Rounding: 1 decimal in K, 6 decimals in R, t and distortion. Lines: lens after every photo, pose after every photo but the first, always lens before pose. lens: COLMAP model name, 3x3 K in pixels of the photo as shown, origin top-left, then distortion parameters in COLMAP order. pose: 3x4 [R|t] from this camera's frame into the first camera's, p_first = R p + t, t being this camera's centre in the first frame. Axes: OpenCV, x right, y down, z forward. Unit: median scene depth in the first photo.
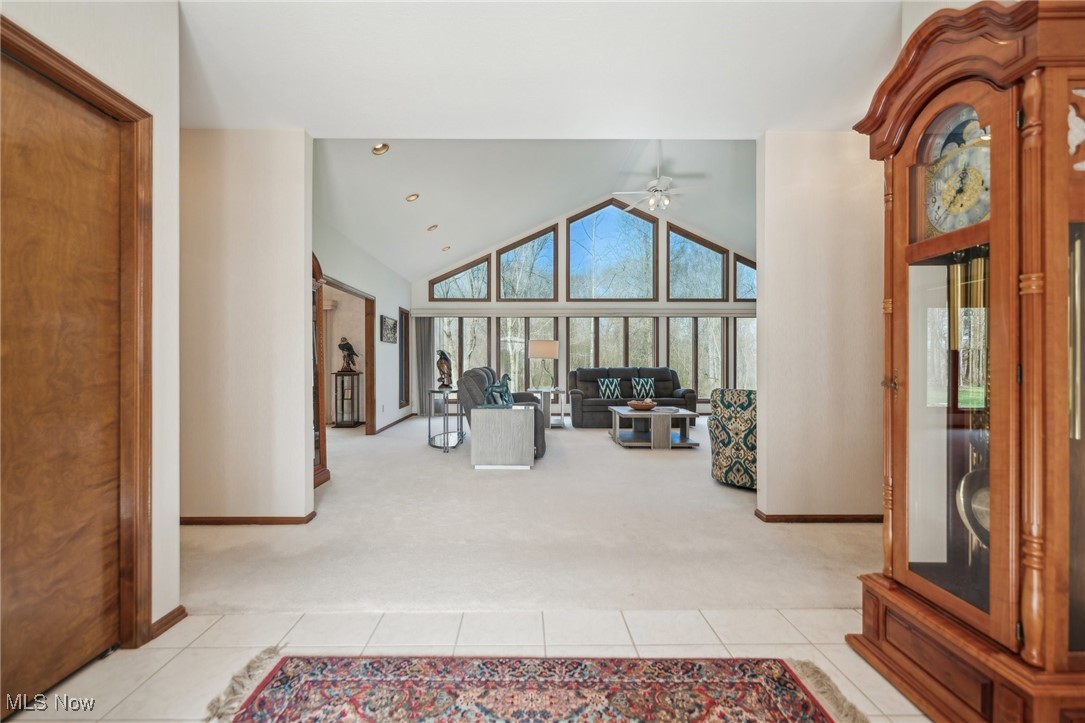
lens RADIAL K [[434.1, 0, 537.2], [0, 434.1, 360.6], [0, 0, 1]] dist [-0.011405, 0.000066]
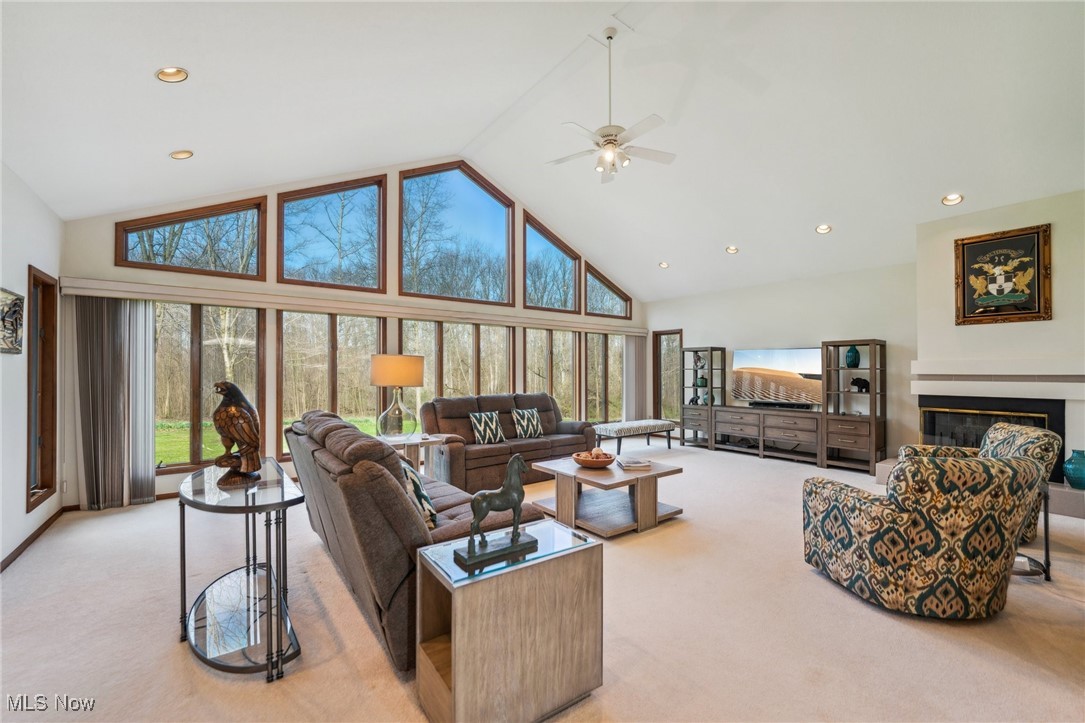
lens RADIAL K [[434.1, 0, 552.0], [0, 434.1, 369.9], [0, 0, 1]] dist [-0.011405, 0.000066]
pose [[0.814212, 0.005488, 0.580541, -0.143667], [-0.003523, 0.999984, -0.004511, -0.022342], [-0.580556, 0.001628, 0.814218, 0.365461]]
